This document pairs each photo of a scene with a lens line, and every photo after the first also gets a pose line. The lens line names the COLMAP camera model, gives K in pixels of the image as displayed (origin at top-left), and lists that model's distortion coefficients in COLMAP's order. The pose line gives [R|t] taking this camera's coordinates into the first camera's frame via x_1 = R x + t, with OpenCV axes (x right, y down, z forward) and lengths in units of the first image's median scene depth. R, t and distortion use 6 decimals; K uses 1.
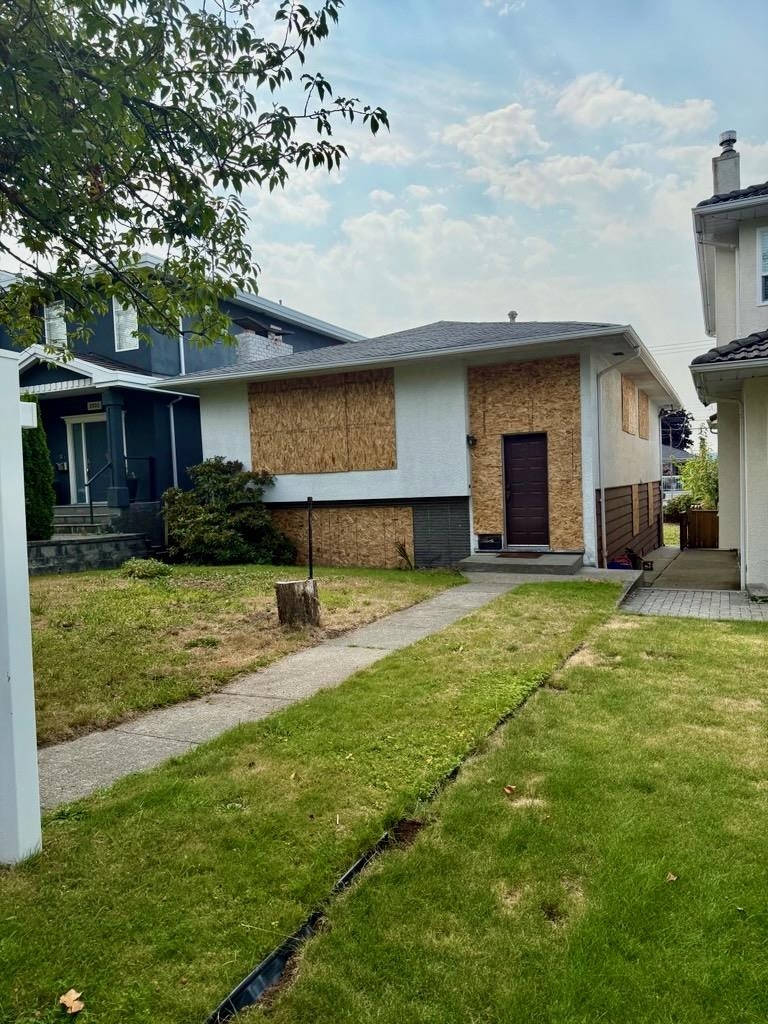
lens RADIAL K [[733.4, 0, 382.6], [0, 733.4, 538.8], [0, 0, 1]] dist [0.027237, -0.002384]
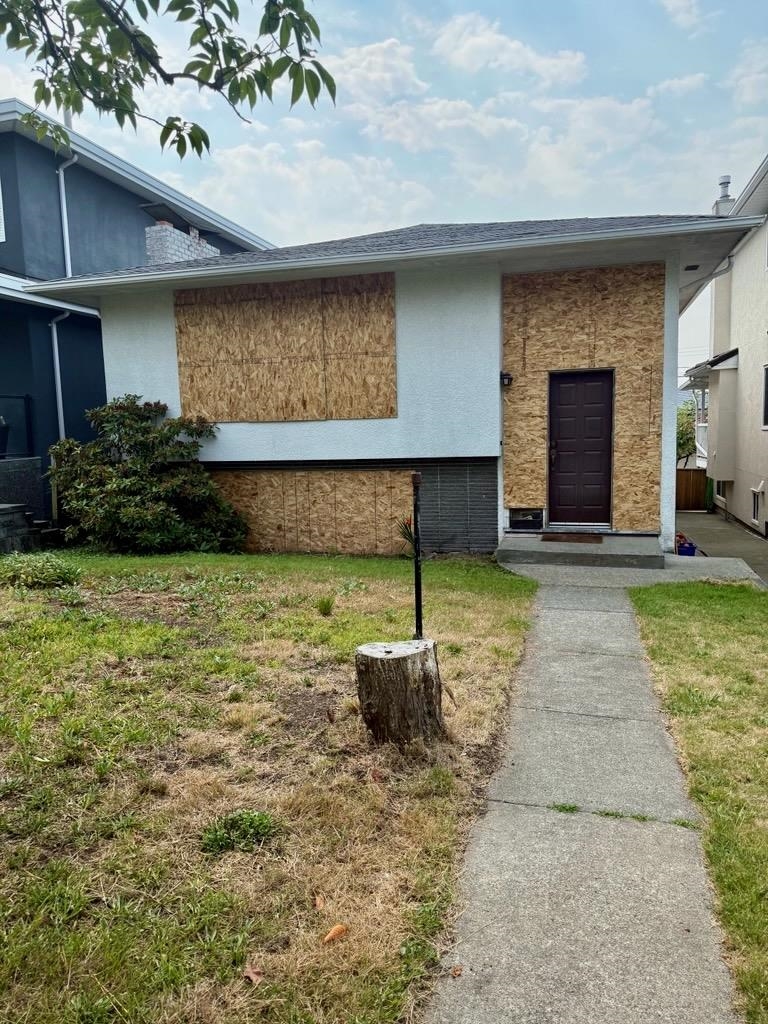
lens RADIAL K [[733.4, 0, 382.6], [0, 733.4, 538.8], [0, 0, 1]] dist [0.027237, -0.002384]
pose [[0.986975, -0.012228, 0.160410, -0.111977], [0.001001, 0.997555, 0.069882, -0.026680], [-0.160873, -0.068811, 0.984574, 0.283962]]
